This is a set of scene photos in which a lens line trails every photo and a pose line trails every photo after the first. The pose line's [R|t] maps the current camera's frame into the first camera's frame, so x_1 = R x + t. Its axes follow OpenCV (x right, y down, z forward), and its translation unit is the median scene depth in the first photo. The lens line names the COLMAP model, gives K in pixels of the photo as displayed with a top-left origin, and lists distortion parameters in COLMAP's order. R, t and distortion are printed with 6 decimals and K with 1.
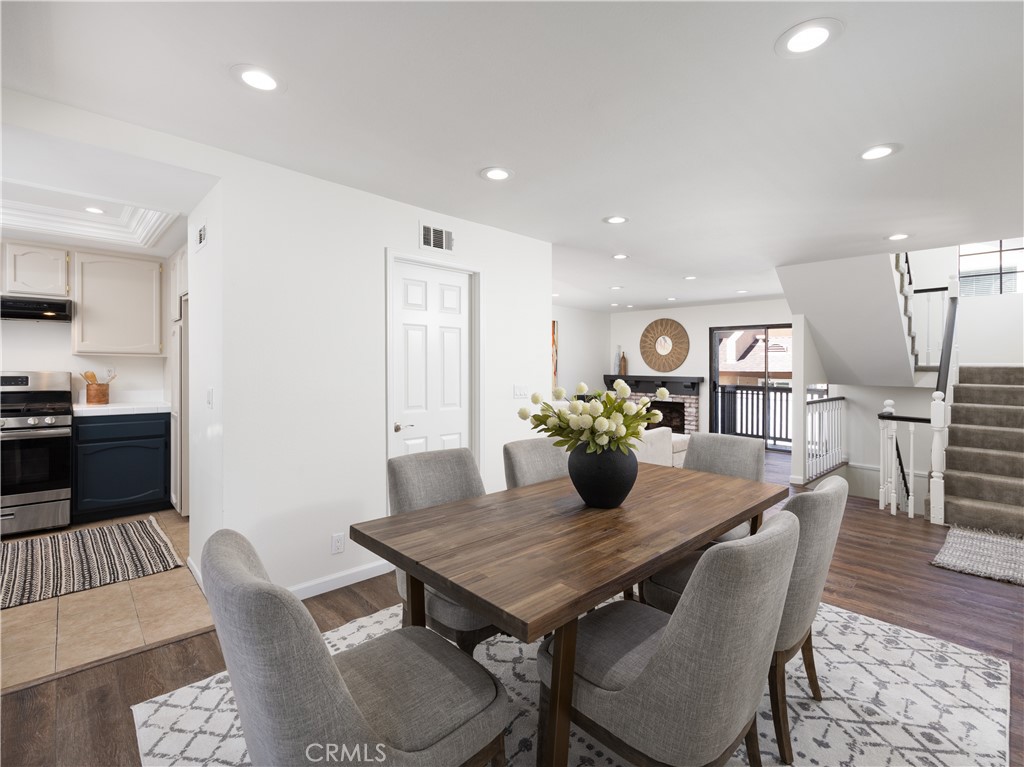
lens RADIAL K [[490.1, 0, 511.6], [0, 490.1, 352.9], [0, 0, 1]] dist [0.001143, 0.000736]
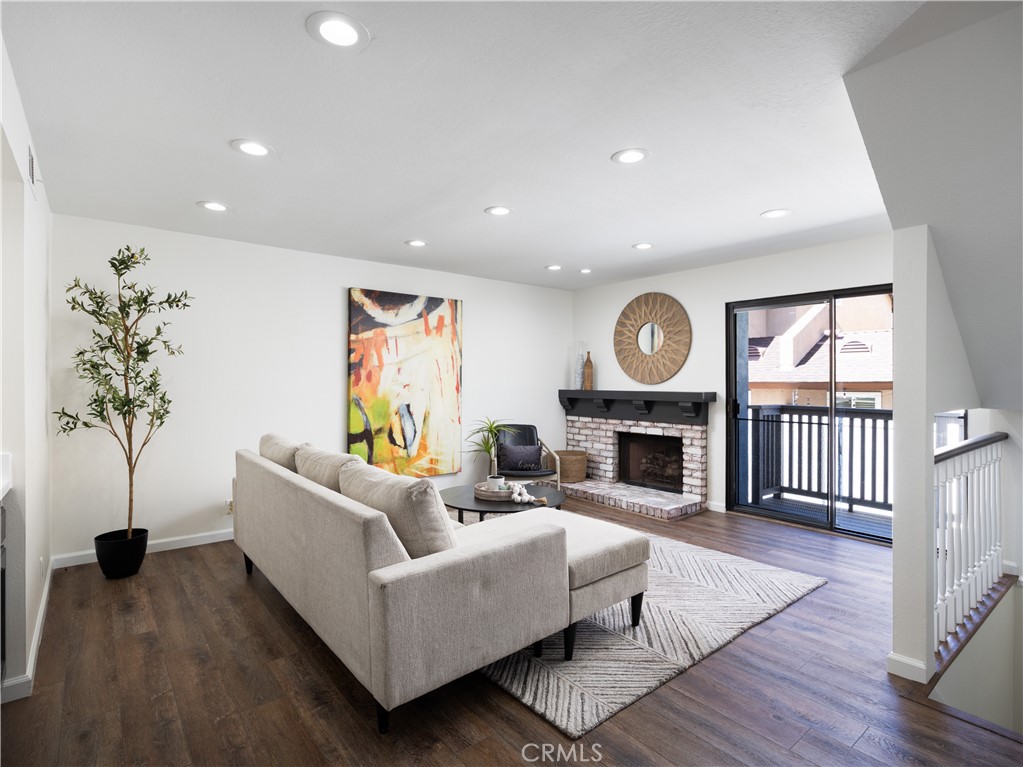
lens RADIAL K [[520.8, 0, 511.8], [0, 520.8, 379.9], [0, 0, 1]] dist [0.000275, 0.000592]
pose [[0.995604, -0.011659, -0.092930, 0.212052], [0.014286, 0.999515, 0.027655, 0.014908], [0.092562, -0.028861, 0.995289, 0.382270]]
